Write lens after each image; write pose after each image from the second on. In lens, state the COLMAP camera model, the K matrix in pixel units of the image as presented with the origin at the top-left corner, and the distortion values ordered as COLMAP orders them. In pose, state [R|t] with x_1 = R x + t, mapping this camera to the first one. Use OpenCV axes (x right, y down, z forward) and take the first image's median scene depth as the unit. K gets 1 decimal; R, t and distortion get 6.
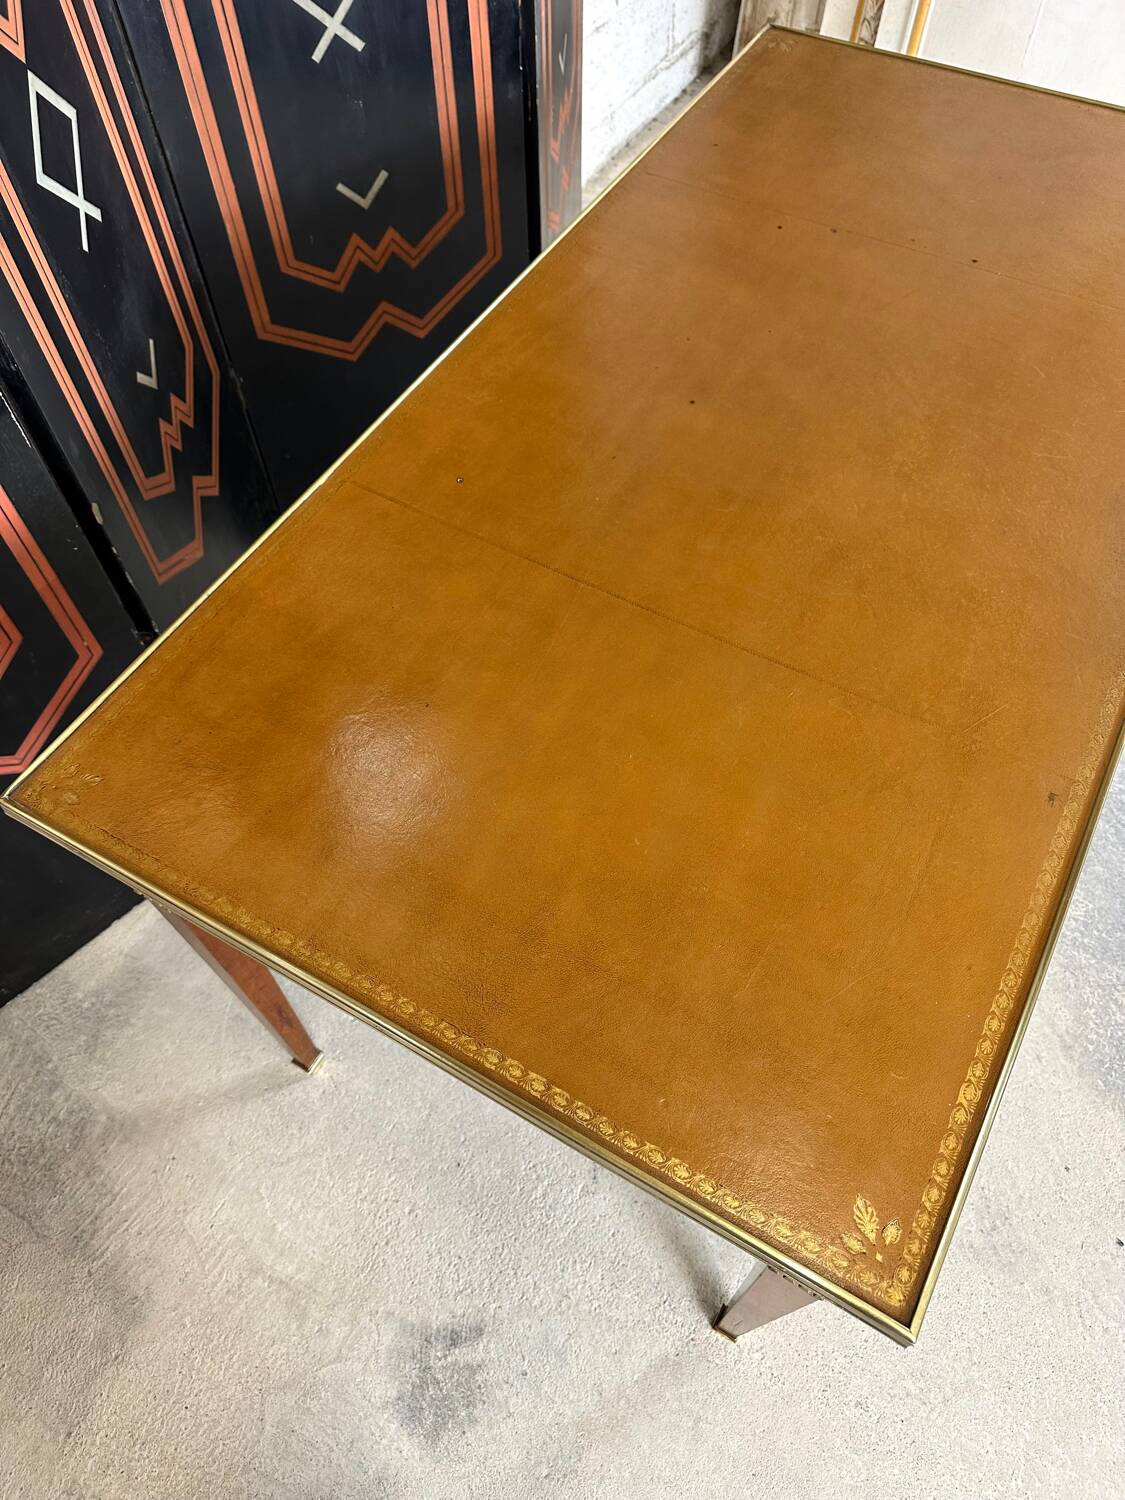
lens RADIAL K [[1062.5, 0, 562.9], [0, 1062.5, 758.8], [0, 0, 1]] dist [-0.002669, -0.003250]
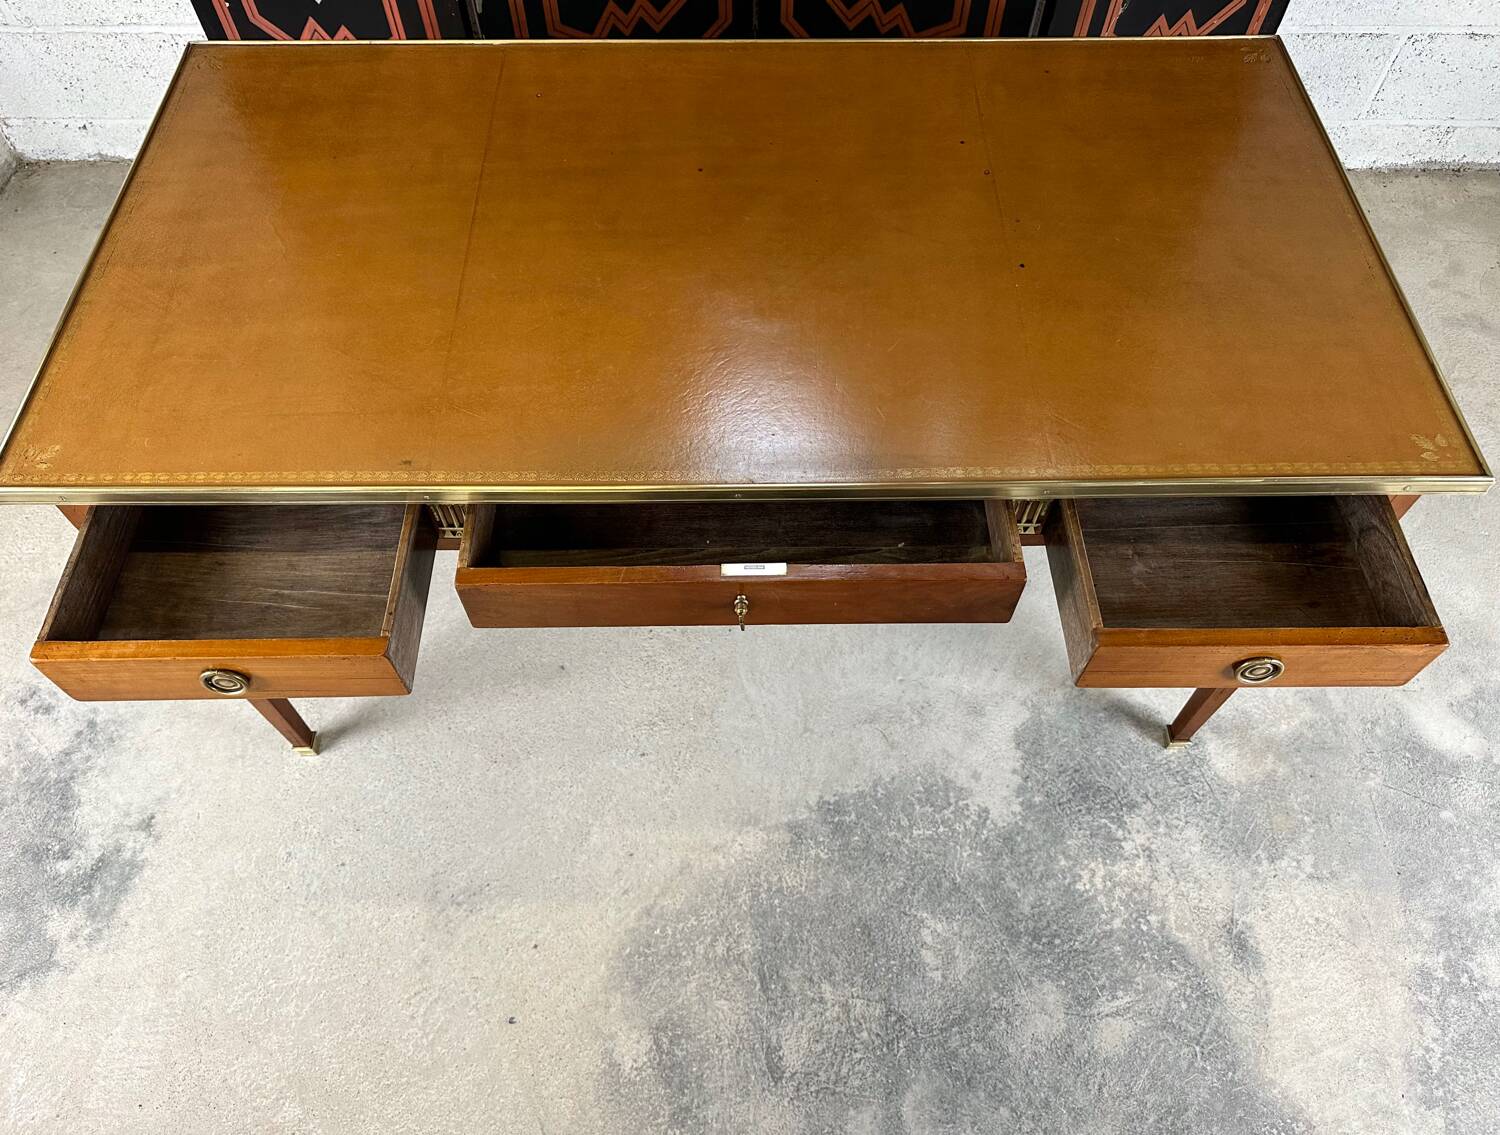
lens RADIAL K [[1033.6, 0, 743.0], [0, 1033.6, 560.2], [0, 0, 1]] dist [0.048642, -0.070511]
pose [[0.508766, 0.740885, -0.438460, 0.804145], [-0.728359, 0.641947, 0.239575, -0.305004], [0.458965, 0.197468, 0.866232, 0.086353]]
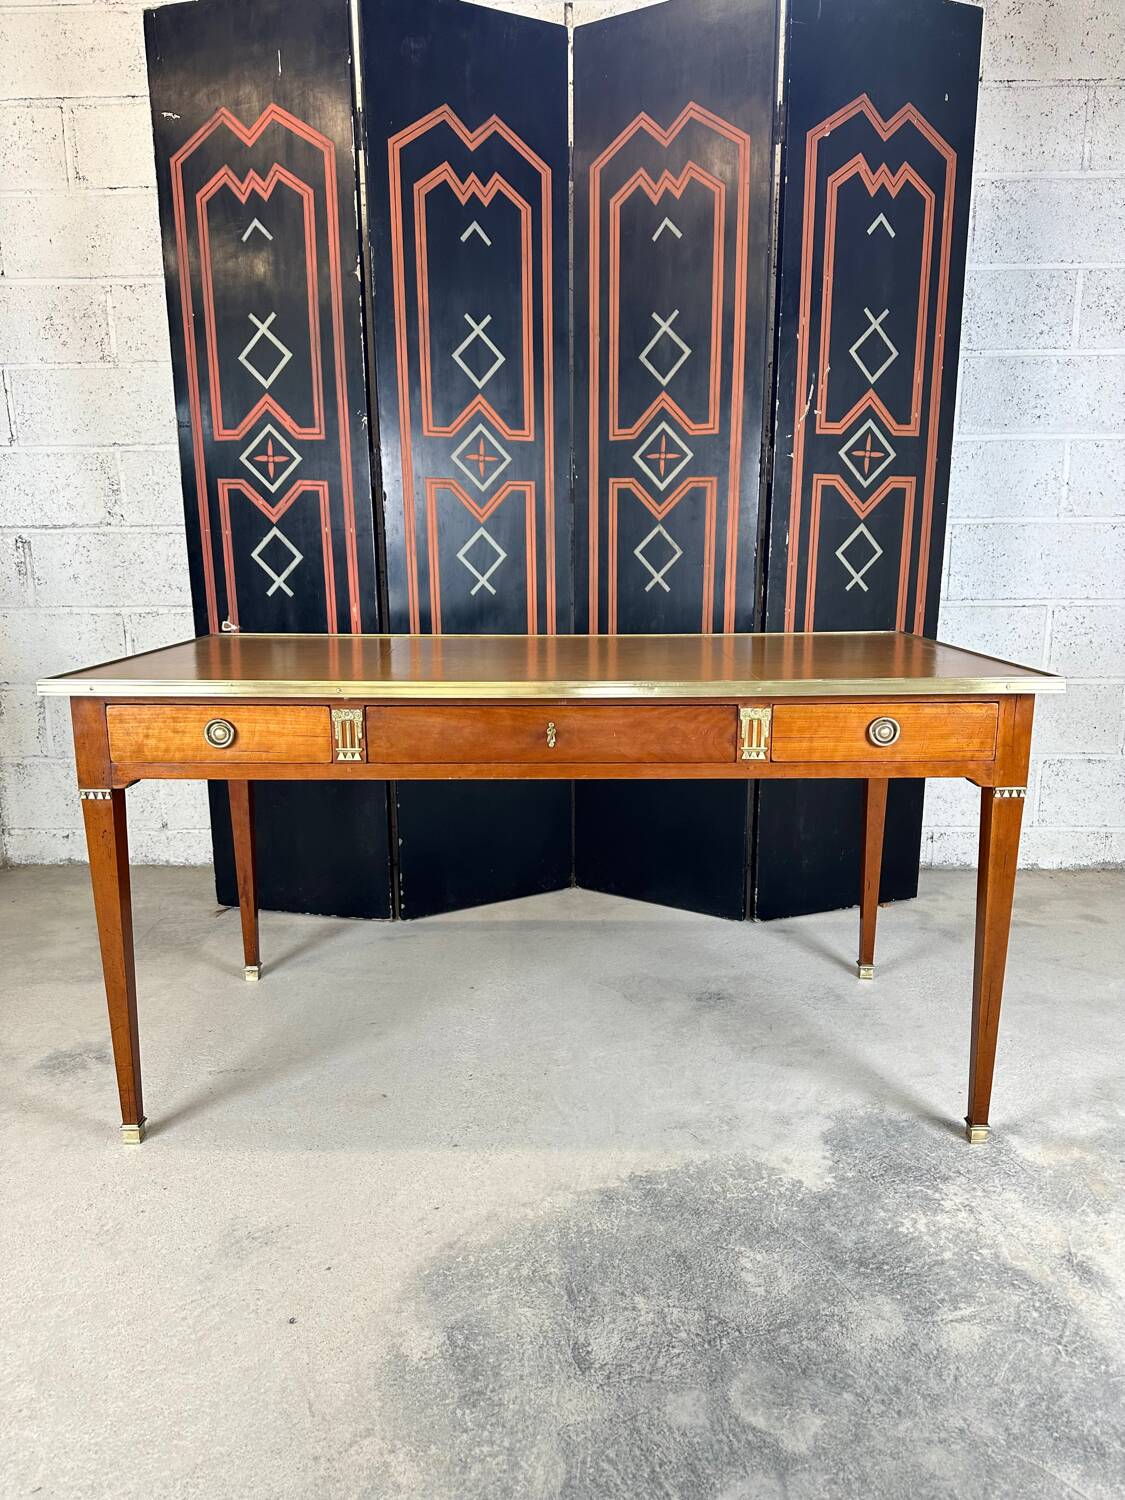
lens RADIAL K [[1037.4, 0, 565.5], [0, 1037.4, 768.1], [0, 0, 1]] dist [0.023618, -0.028504]
pose [[0.497277, 0.207522, -0.842407, 1.418272], [-0.732211, 0.621223, -0.279193, 0.207101], [0.465384, 0.755656, 0.460870, 0.285193]]
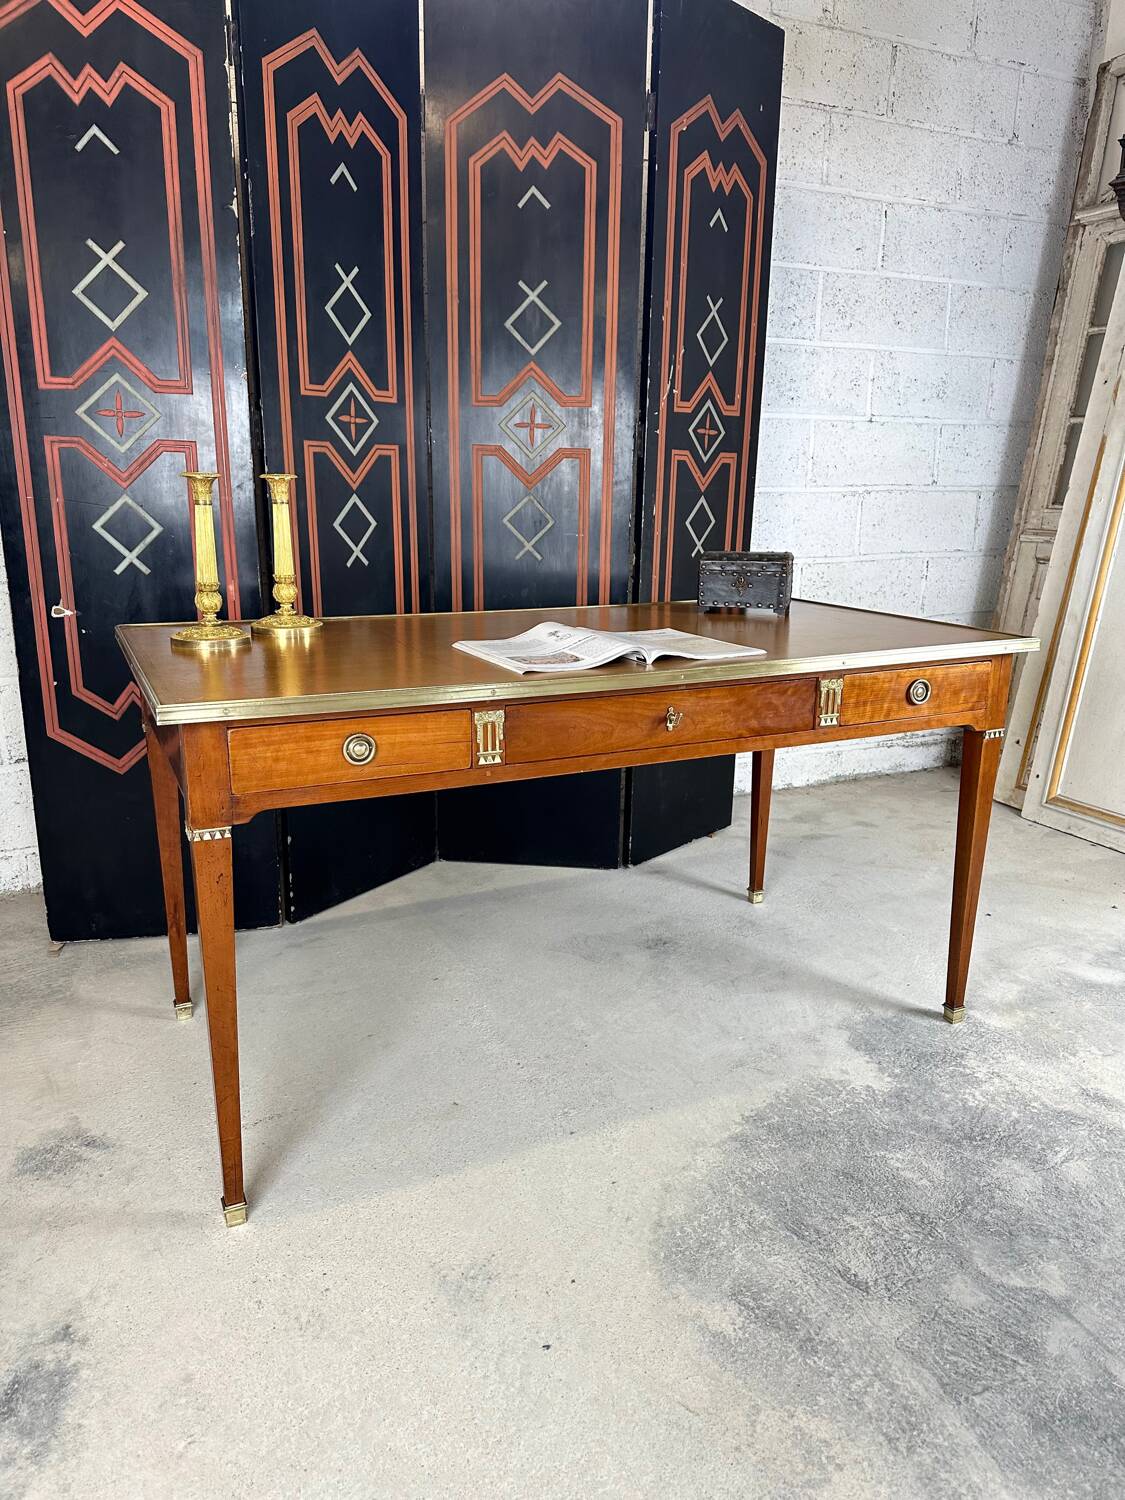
lens RADIAL K [[1040.7, 0, 554.3], [0, 1040.7, 747.8], [0, 0, 1]] dist [0.029788, -0.031833]
pose [[0.823352, 0.172133, -0.540797, 0.965497], [-0.490980, 0.693985, -0.526615, 0.598254], [0.284657, 0.699110, 0.655908, -0.022459]]
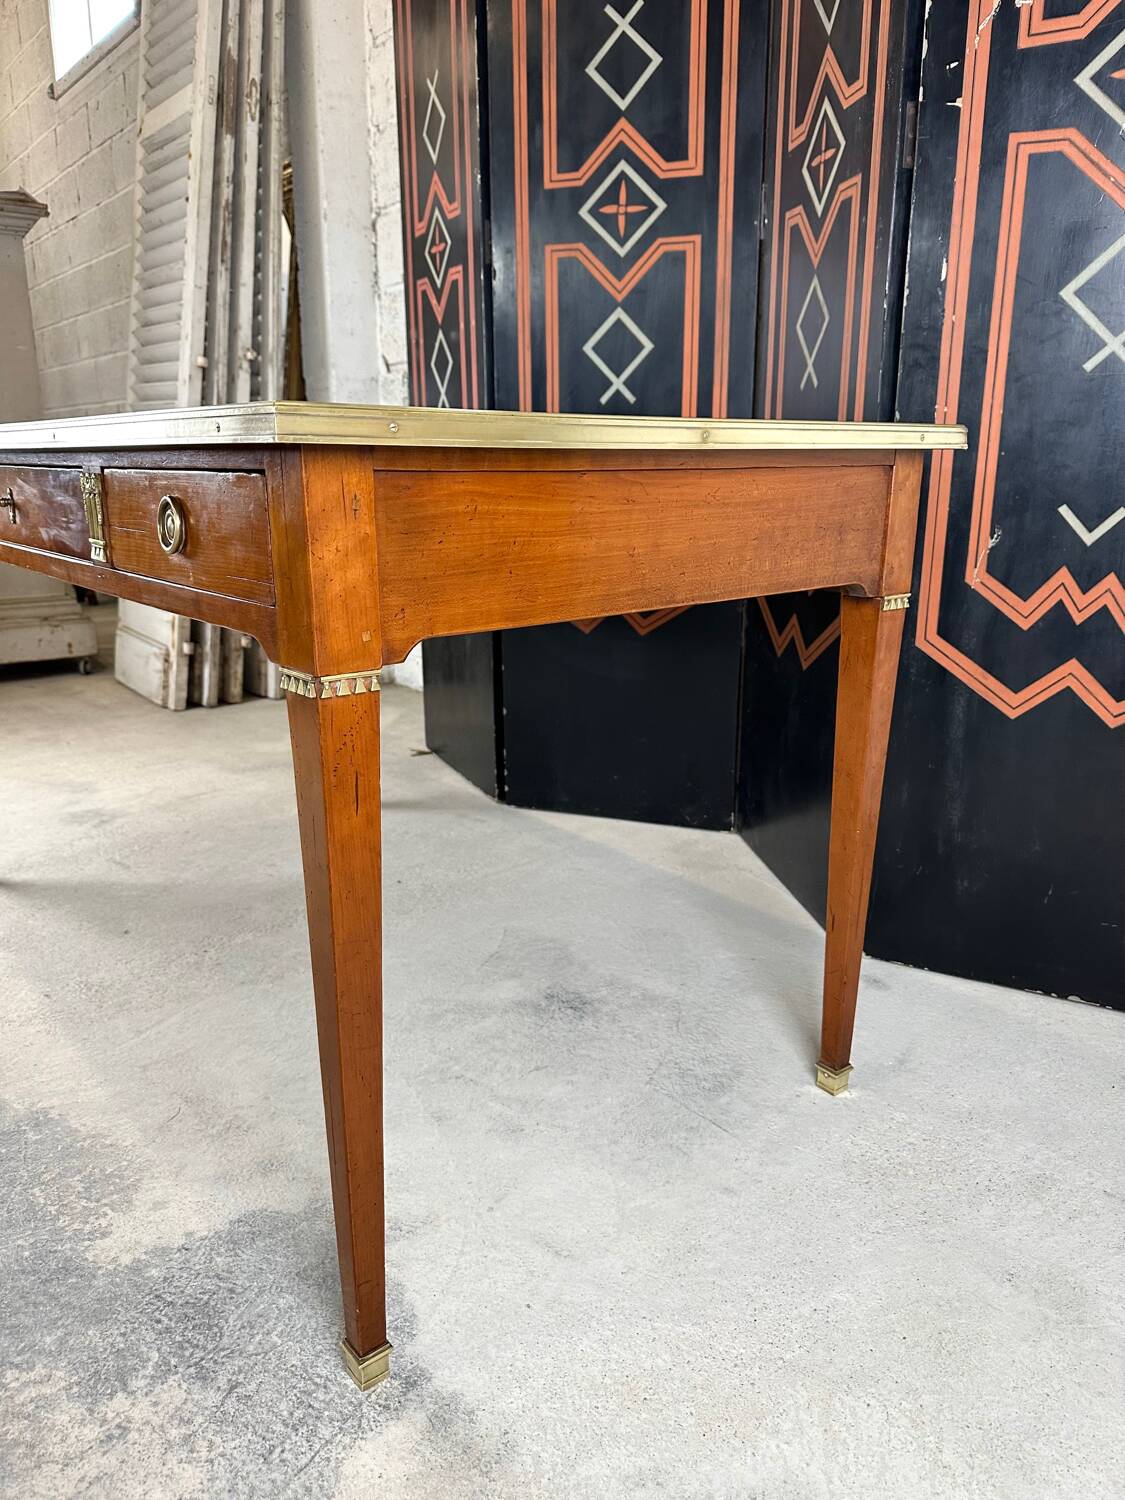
lens RADIAL K [[1063.1, 0, 558.6], [0, 1063.1, 751.2], [0, 0, 1]] dist [0.001840, -0.006932]
pose [[-0.338182, 0.273452, -0.900476, 1.132108], [-0.787998, 0.440823, 0.429807, -0.795125], [0.514482, 0.854926, 0.066401, 1.147902]]
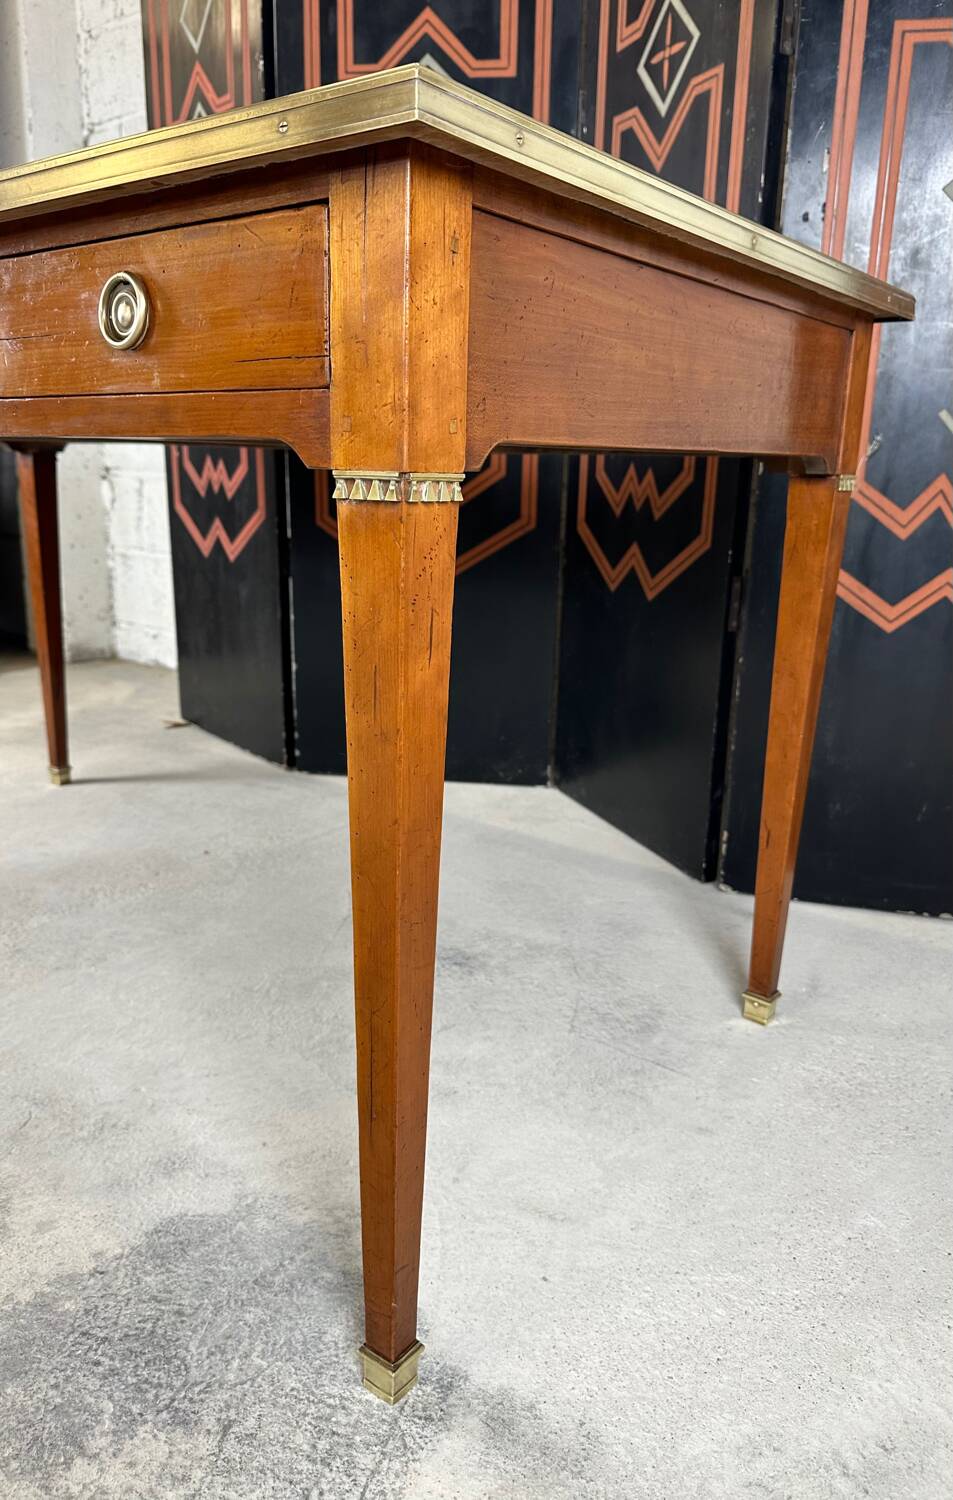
lens RADIAL K [[1080.1, 0, 459.3], [0, 1080.1, 755.6], [0, 0, 1]] dist [0.007540, -0.018038]
pose [[-0.127738, 0.279282, -0.951675, 1.108308], [-0.844551, 0.472466, 0.252011, -0.560278], [0.520016, 0.835929, 0.175516, 1.119164]]
